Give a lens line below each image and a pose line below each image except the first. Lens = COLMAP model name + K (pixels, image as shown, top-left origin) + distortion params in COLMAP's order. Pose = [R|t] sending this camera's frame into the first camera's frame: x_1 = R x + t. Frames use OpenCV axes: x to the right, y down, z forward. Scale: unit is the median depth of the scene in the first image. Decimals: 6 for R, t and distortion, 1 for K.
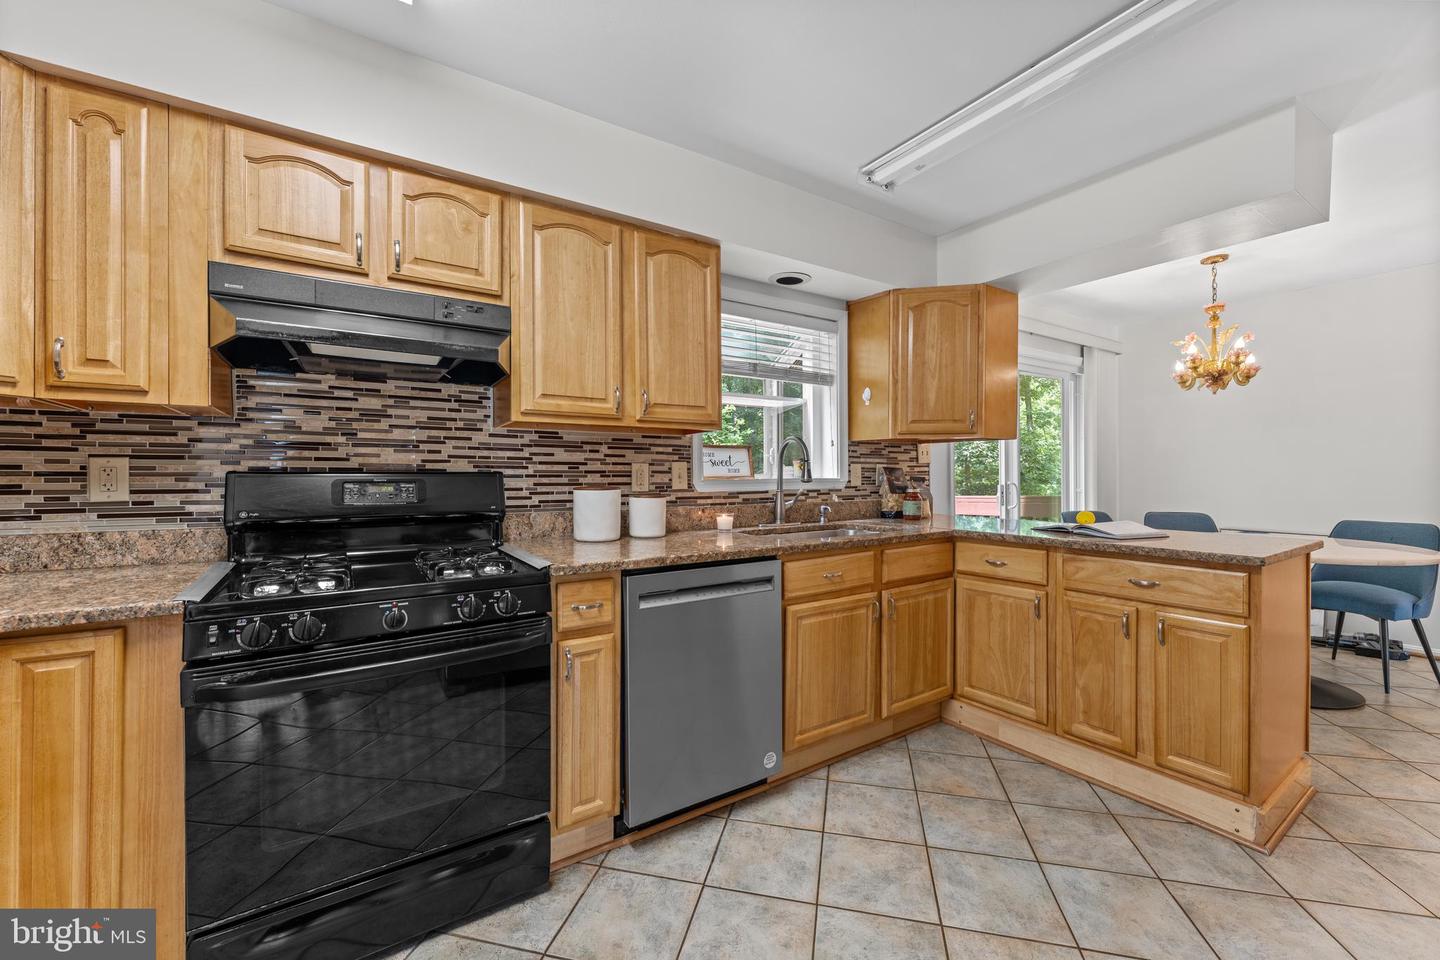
lens RADIAL K [[560.9, 0, 722.0], [0, 560.9, 474.2], [0, 0, 1]] dist [-0.000241, -0.000176]
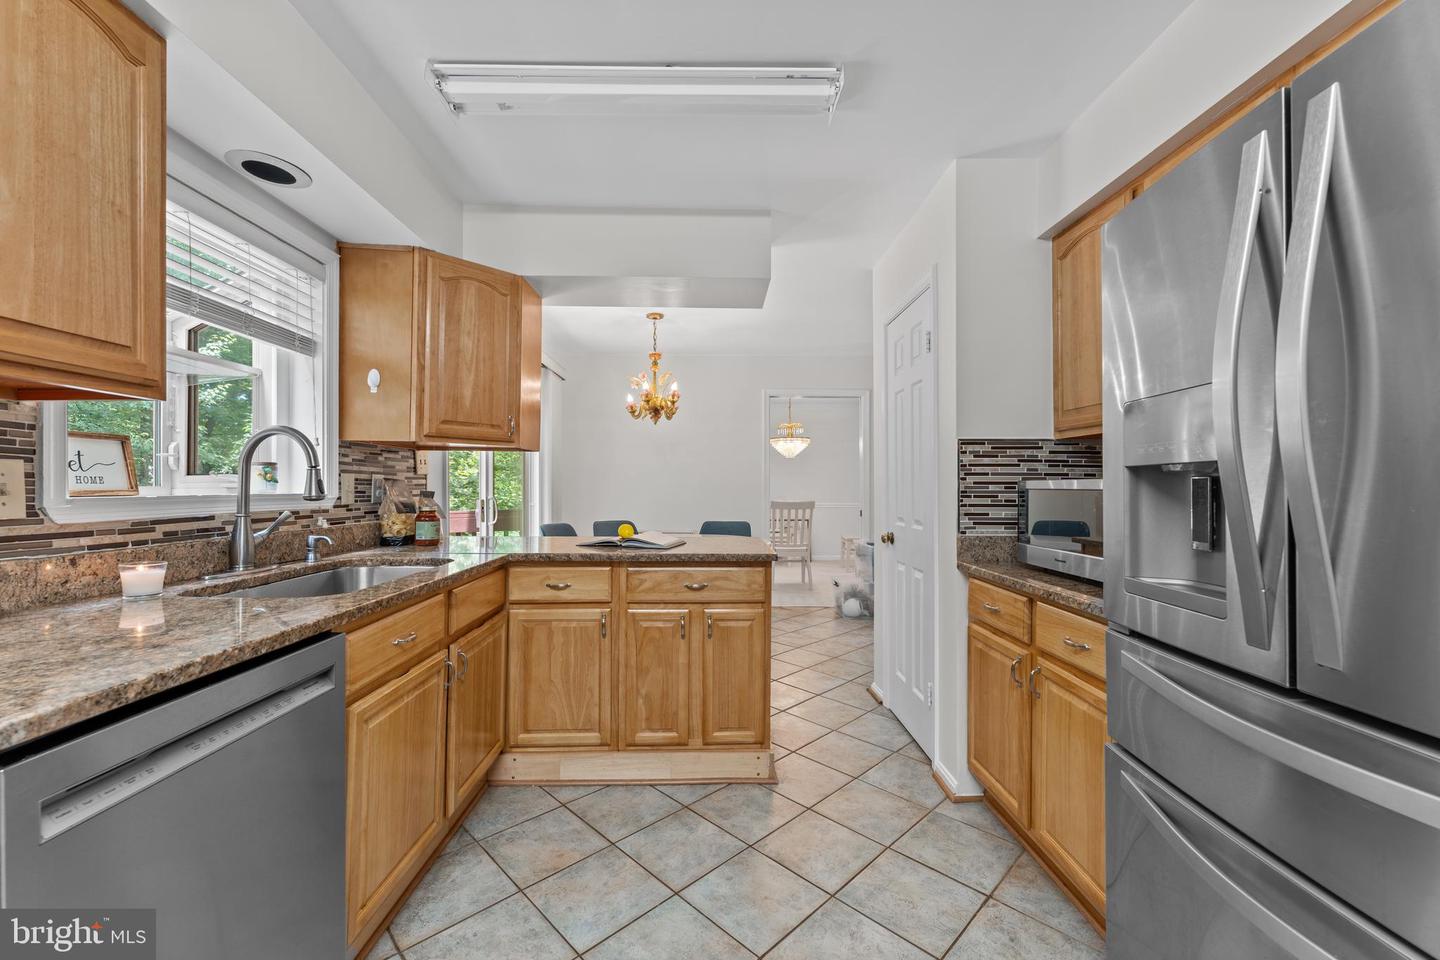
lens RADIAL K [[574.3, 0, 719.7], [0, 574.3, 484.3], [0, 0, 1]] dist [0.000459, -0.000118]
pose [[0.541627, 0.009628, 0.840564, -0.149698], [-0.004364, 0.999953, -0.008641, -0.000012], [-0.840608, 0.001012, 0.541643, 0.265634]]
